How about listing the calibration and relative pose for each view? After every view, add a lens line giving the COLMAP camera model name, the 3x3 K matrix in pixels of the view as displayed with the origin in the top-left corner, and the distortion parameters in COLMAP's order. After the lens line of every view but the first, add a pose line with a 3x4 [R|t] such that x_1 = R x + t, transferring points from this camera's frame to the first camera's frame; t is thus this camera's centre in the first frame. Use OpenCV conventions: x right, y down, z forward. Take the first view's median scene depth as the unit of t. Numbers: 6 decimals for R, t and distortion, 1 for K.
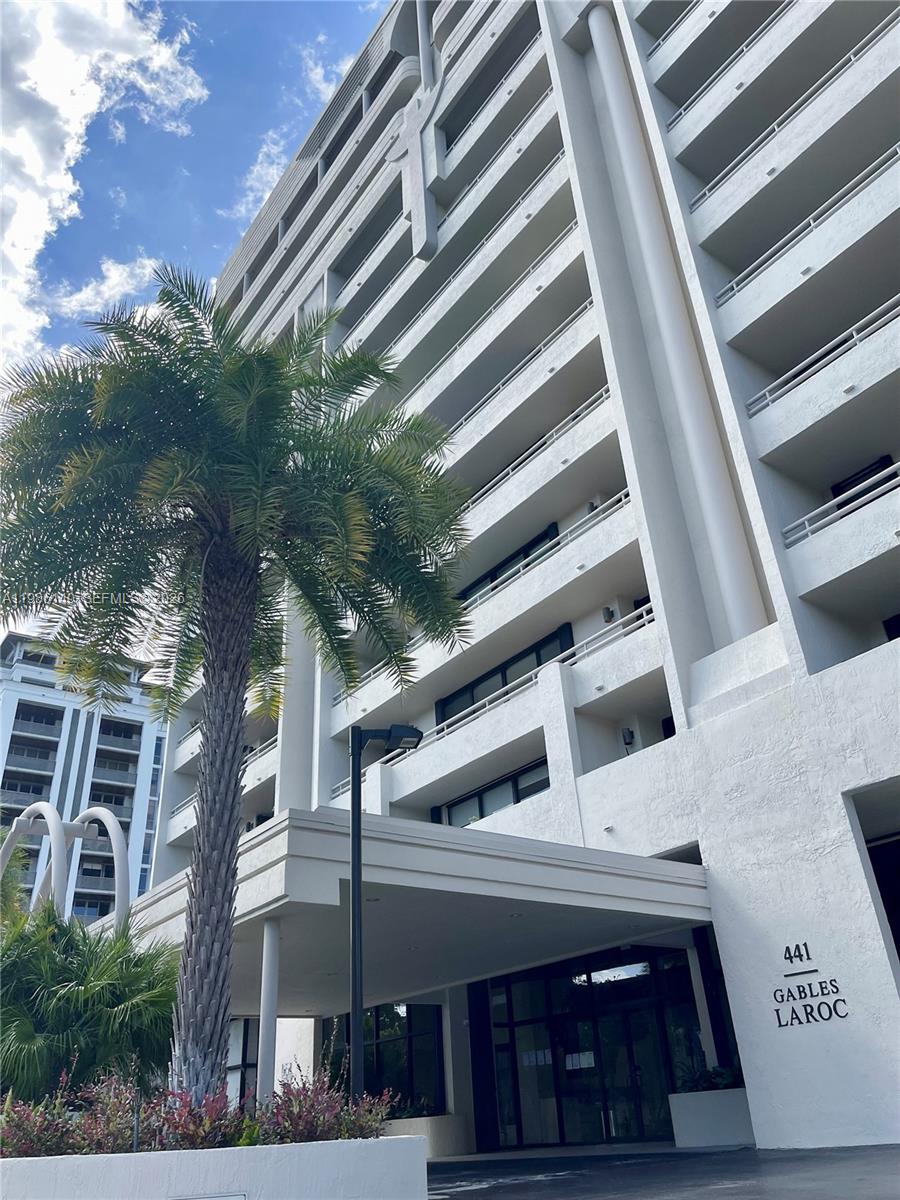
lens RADIAL K [[897.7, 0, 449.0], [0, 897.7, 604.1], [0, 0, 1]] dist [0.062442, -0.071749]
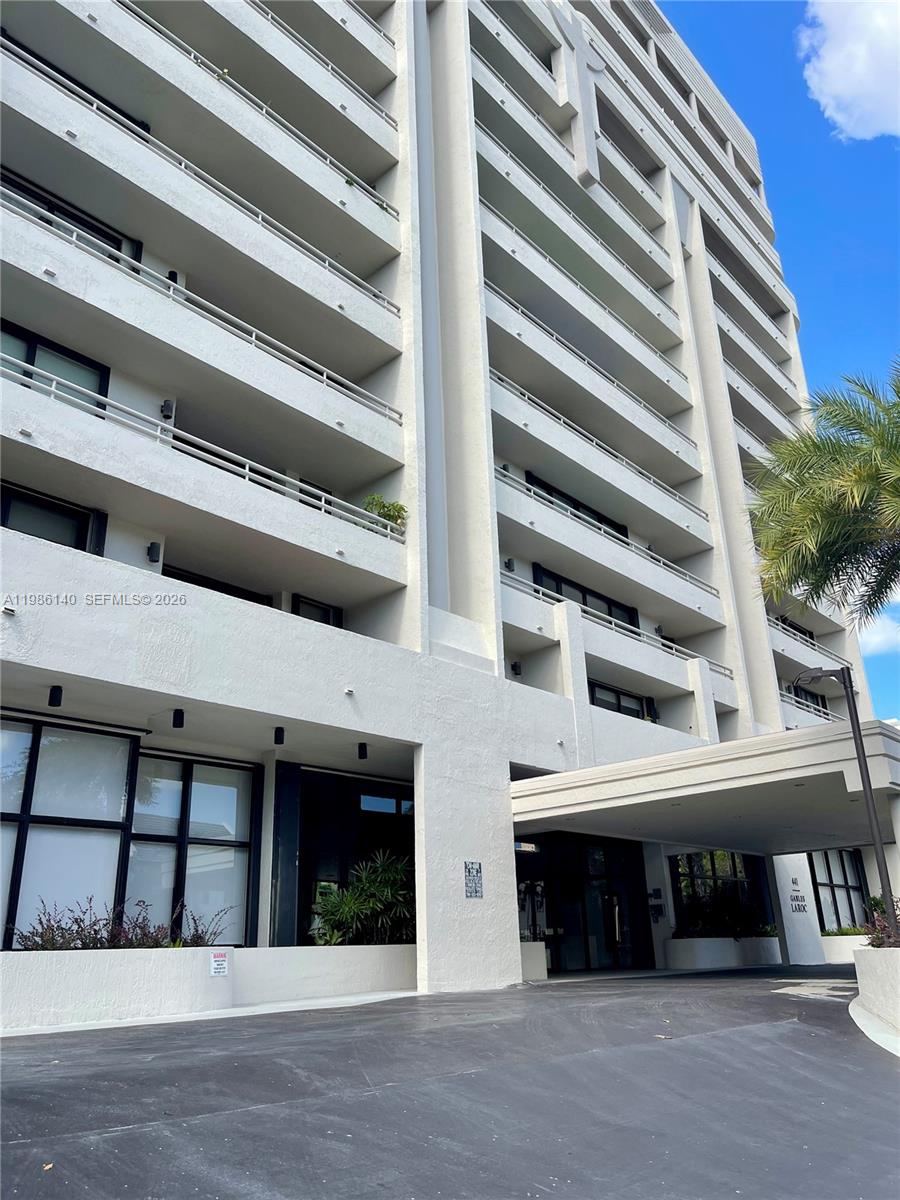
lens RADIAL K [[982.8, 0, 452.0], [0, 982.8, 558.8], [0, 0, 1]] dist [0.072885, -0.002676]
pose [[-0.226454, 0.434653, 0.871662, -0.992946], [-0.446082, 0.749261, -0.489508, 0.714047], [-0.865869, -0.499684, 0.024218, 1.088932]]
